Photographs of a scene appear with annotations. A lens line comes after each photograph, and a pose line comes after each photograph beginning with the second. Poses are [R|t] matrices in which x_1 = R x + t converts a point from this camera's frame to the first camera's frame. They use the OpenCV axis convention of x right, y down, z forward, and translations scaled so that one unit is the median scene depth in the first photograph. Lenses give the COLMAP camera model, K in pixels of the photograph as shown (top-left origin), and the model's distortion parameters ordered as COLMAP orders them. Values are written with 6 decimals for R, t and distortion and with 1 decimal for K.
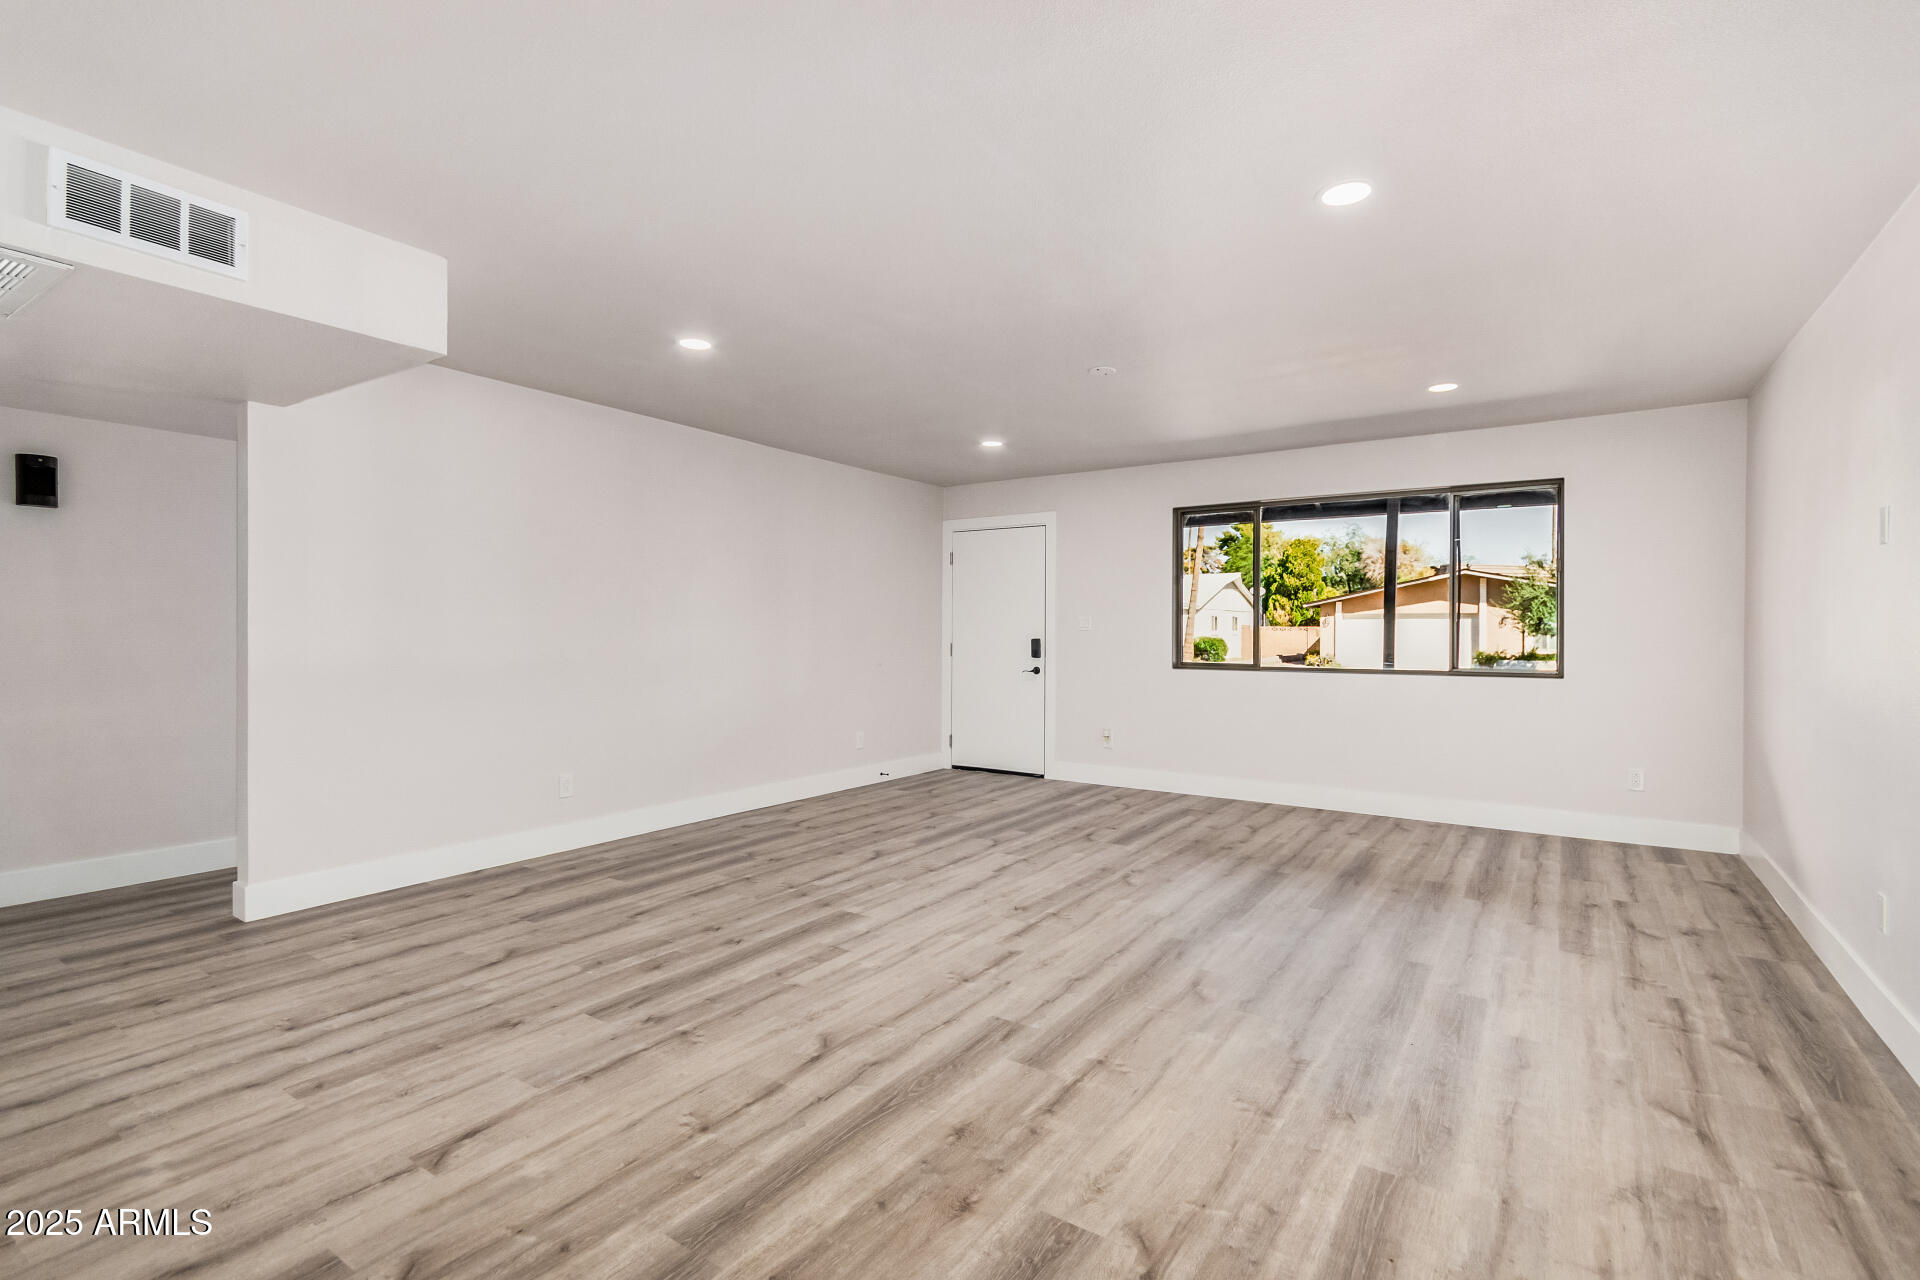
lens RADIAL K [[890.2, 0, 1003.4], [0, 890.2, 637.8], [0, 0, 1]] dist [0.006850, 0.000314]
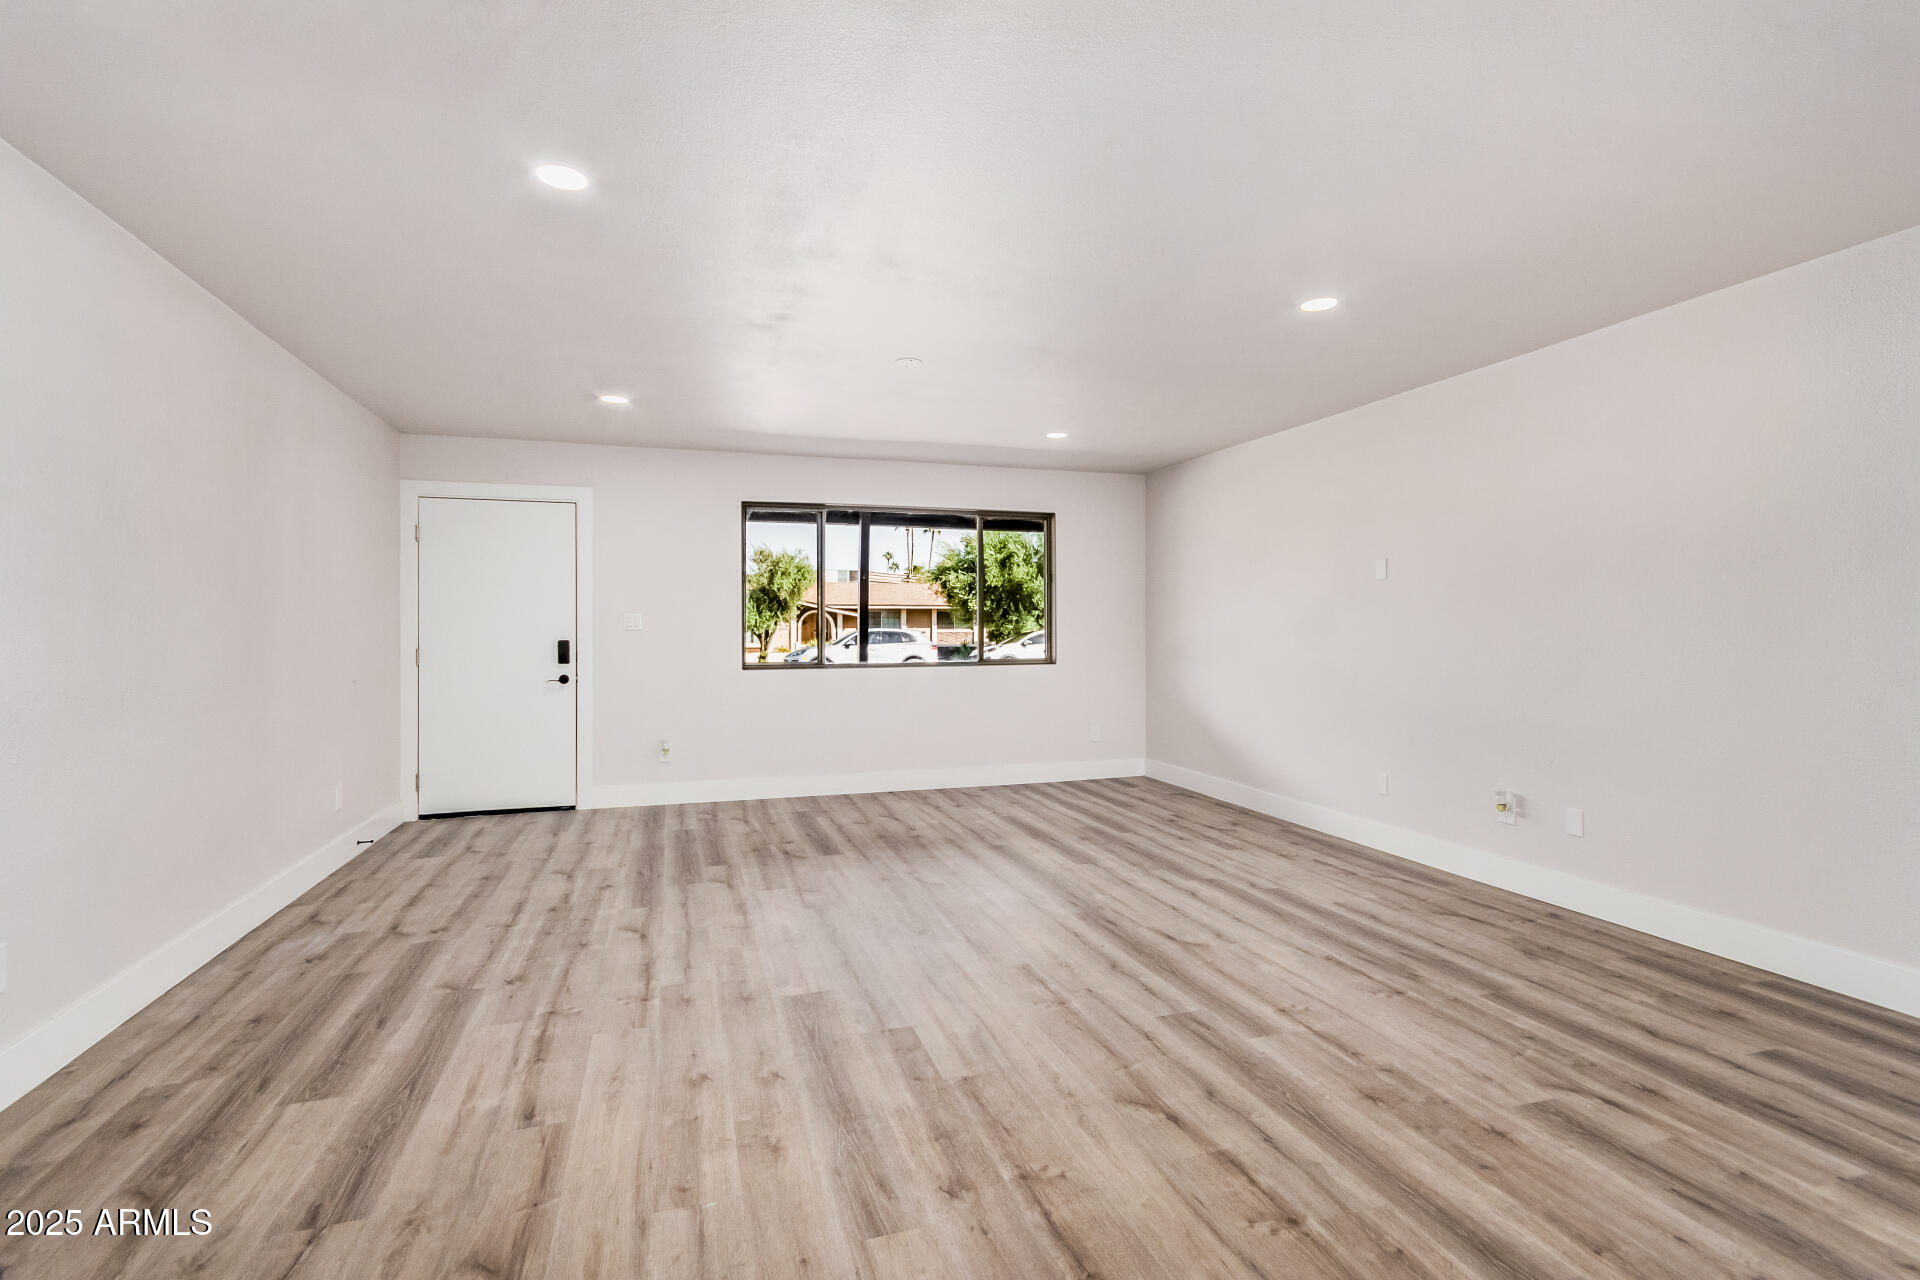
lens RADIAL K [[865.4, 0, 960.0], [0, 865.4, 640.0], [0, 0, 1]] dist [0.009793, 0.000205]
pose [[0.631604, -0.016789, 0.775110, -0.728736], [0.011202, 0.999859, 0.012530, -0.011013], [-0.775210, 0.000768, 0.631703, 0.449951]]
